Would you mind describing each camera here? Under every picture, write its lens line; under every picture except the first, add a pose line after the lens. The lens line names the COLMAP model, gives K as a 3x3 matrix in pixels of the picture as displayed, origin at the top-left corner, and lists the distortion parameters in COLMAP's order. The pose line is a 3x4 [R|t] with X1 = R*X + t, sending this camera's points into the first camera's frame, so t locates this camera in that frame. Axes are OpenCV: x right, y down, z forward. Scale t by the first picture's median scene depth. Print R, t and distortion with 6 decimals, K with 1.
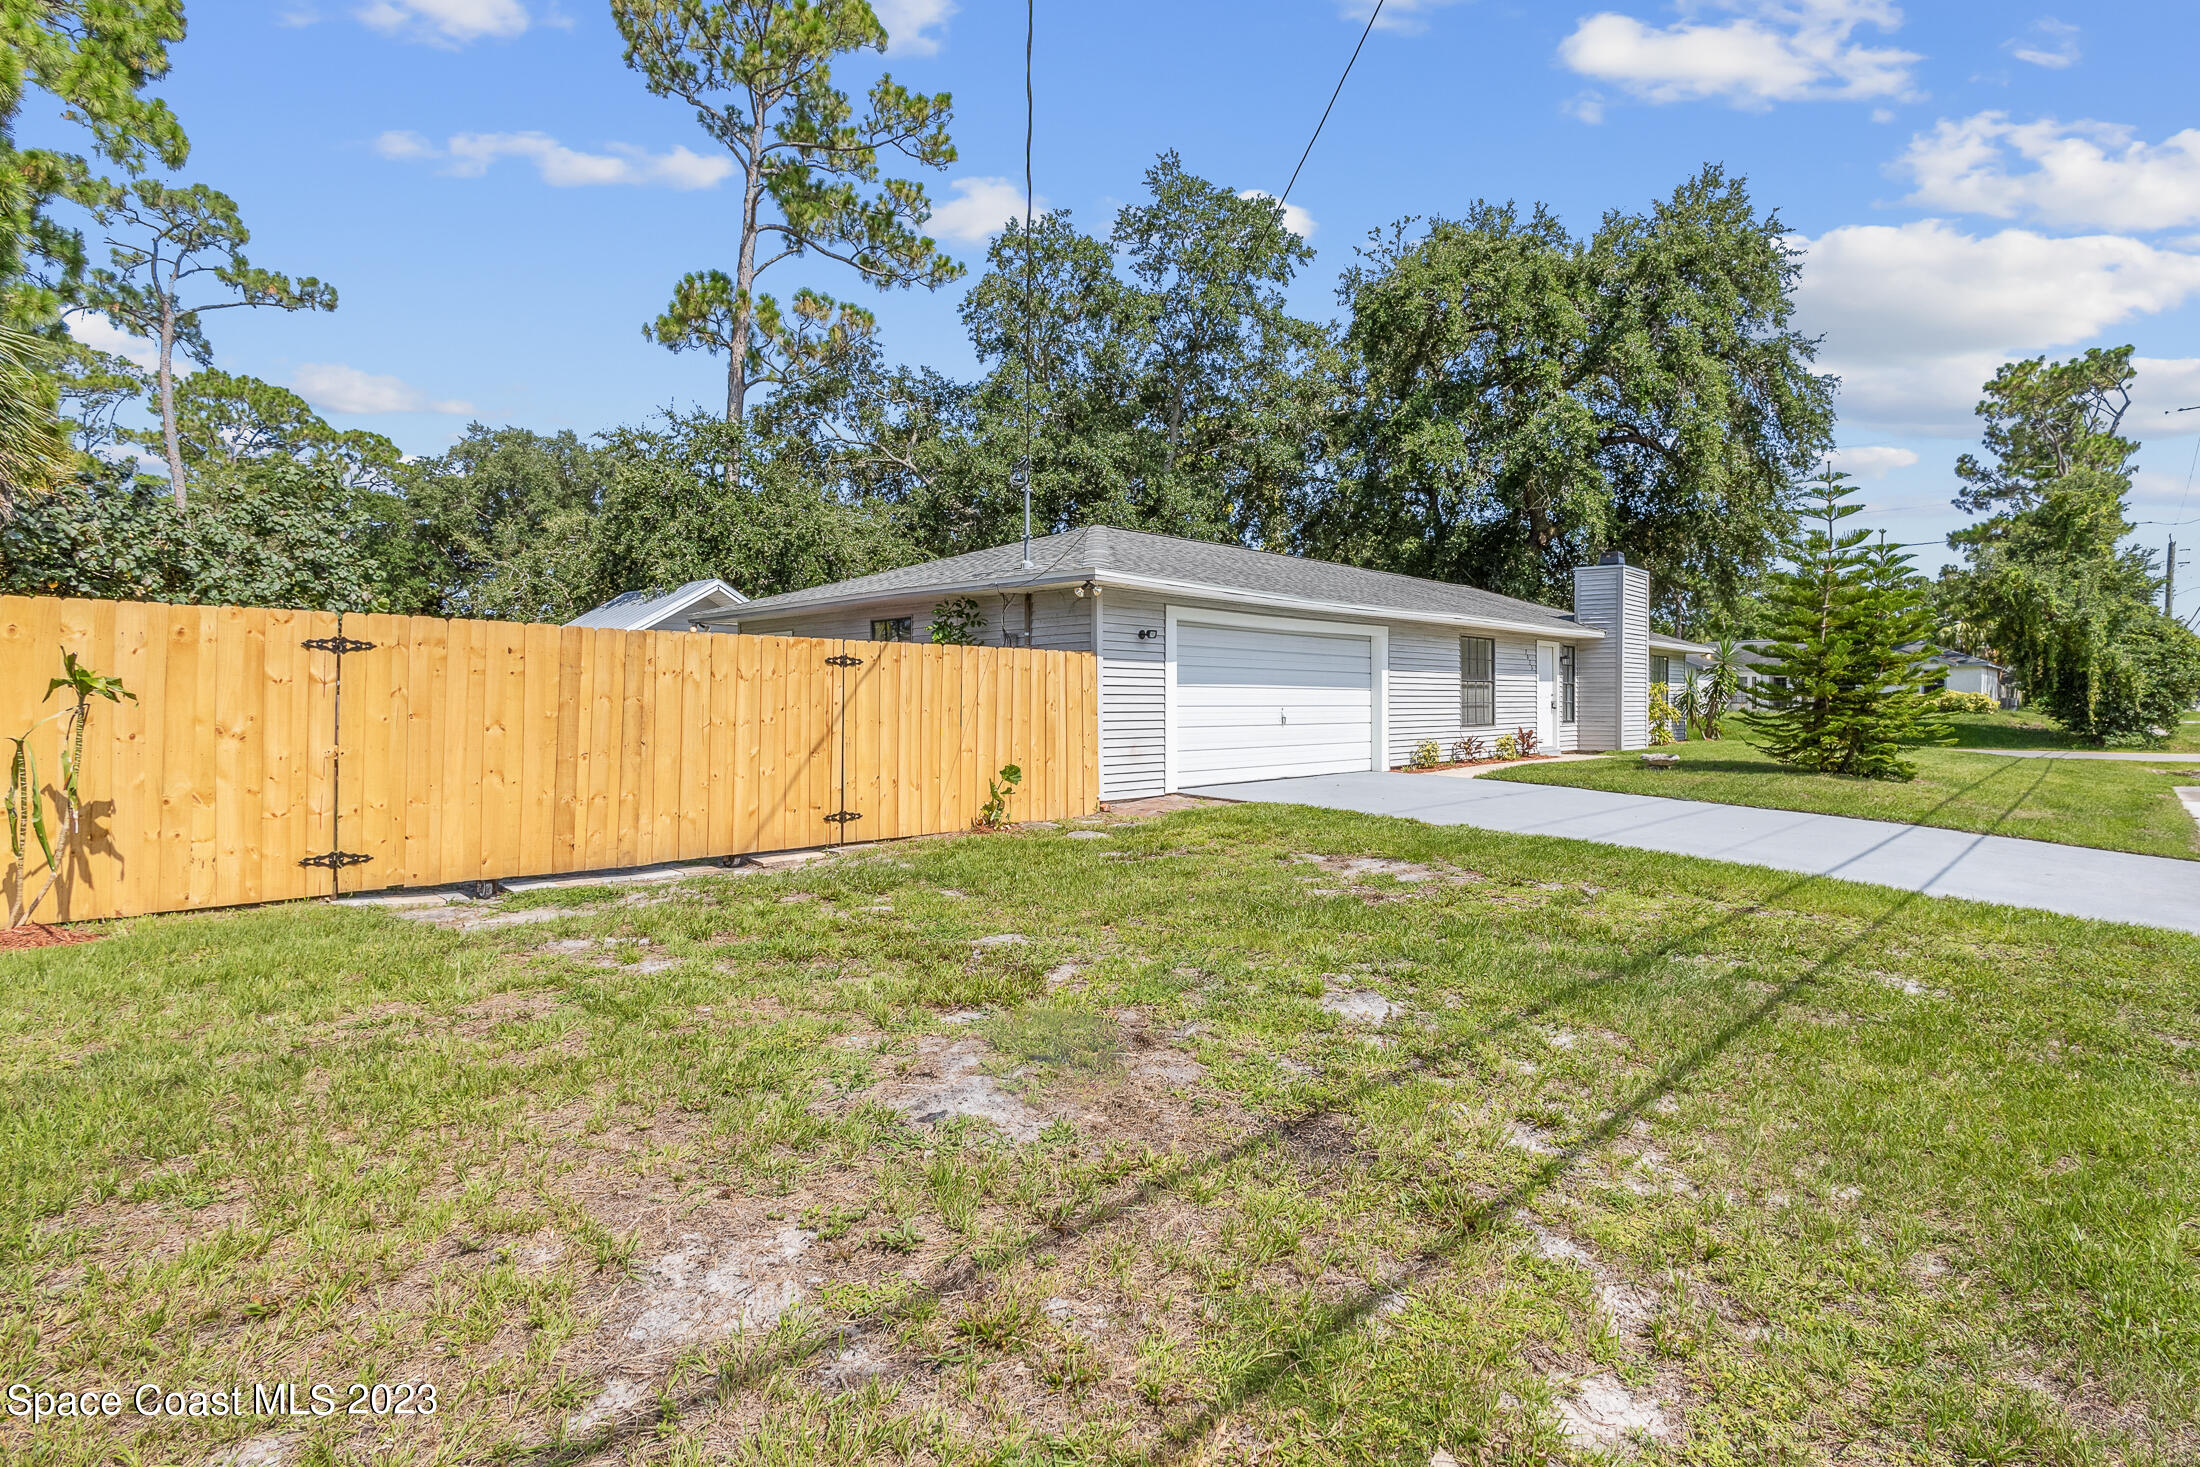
lens RADIAL K [[1101.9, 0, 1131.4], [0, 1101.9, 689.1], [0, 0, 1]] dist [-0.003025, -0.000613]
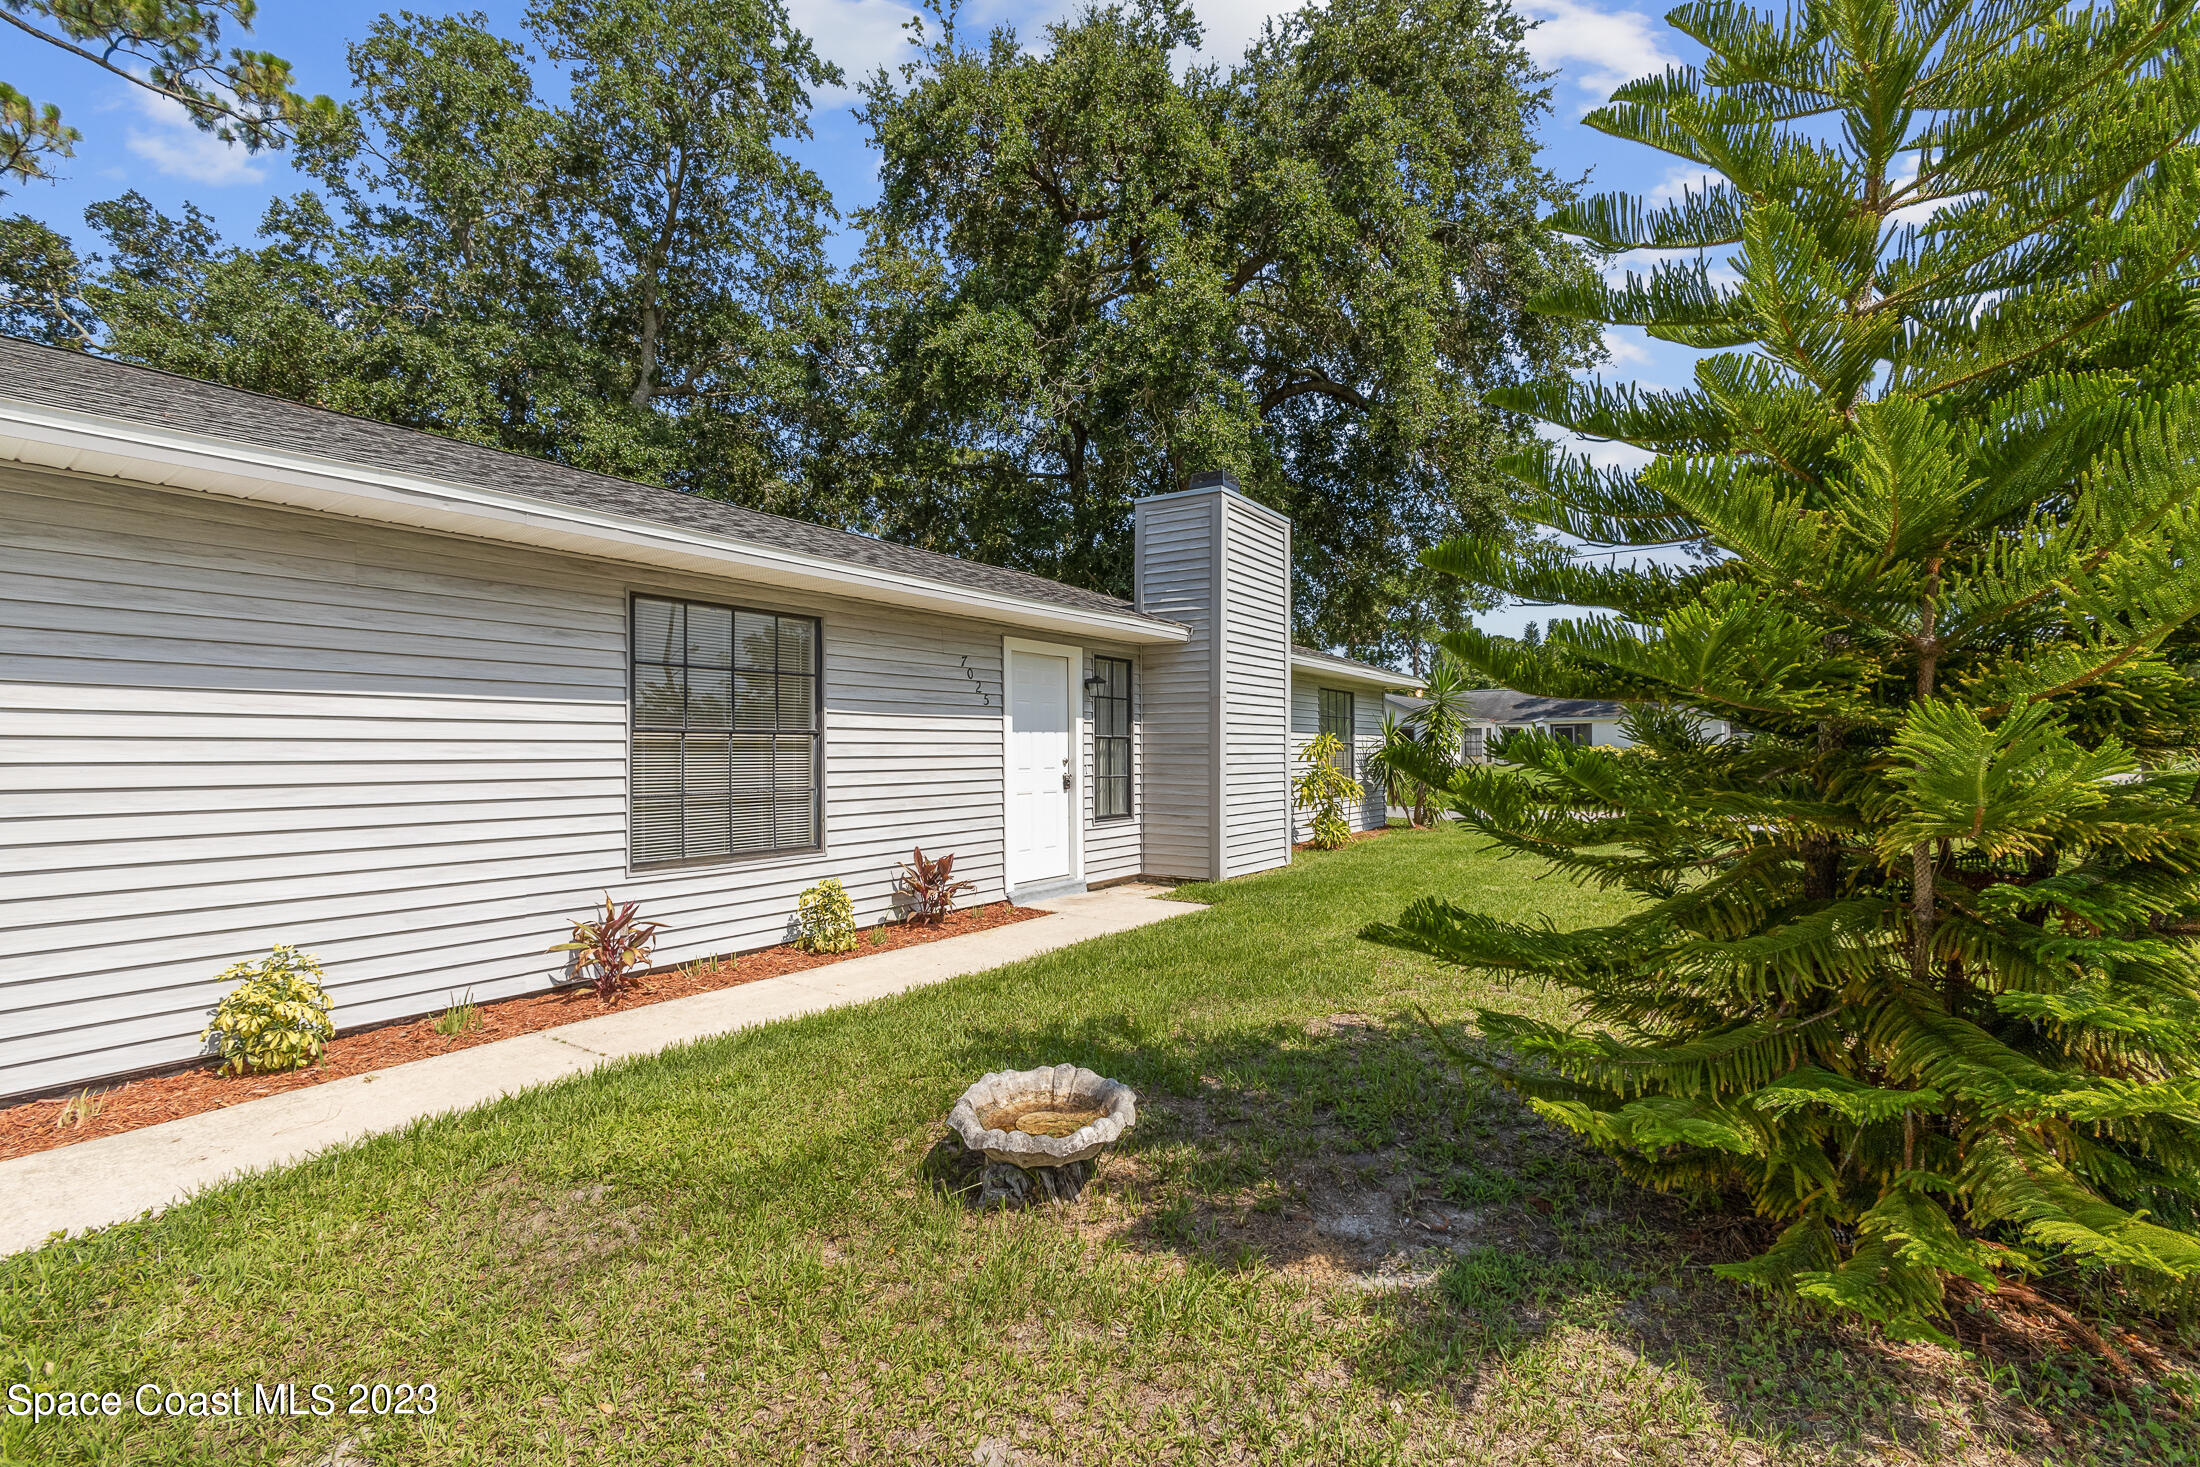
lens RADIAL K [[977.1, 0, 1098.6], [0, 977.1, 711.7], [0, 0, 1]] dist [-0.000358, -0.000156]
pose [[0.992641, -0.001002, 0.121088, 0.294070], [0.005291, 0.999370, -0.035104, -0.001014], [-0.120976, 0.035486, 0.992021, 0.506879]]
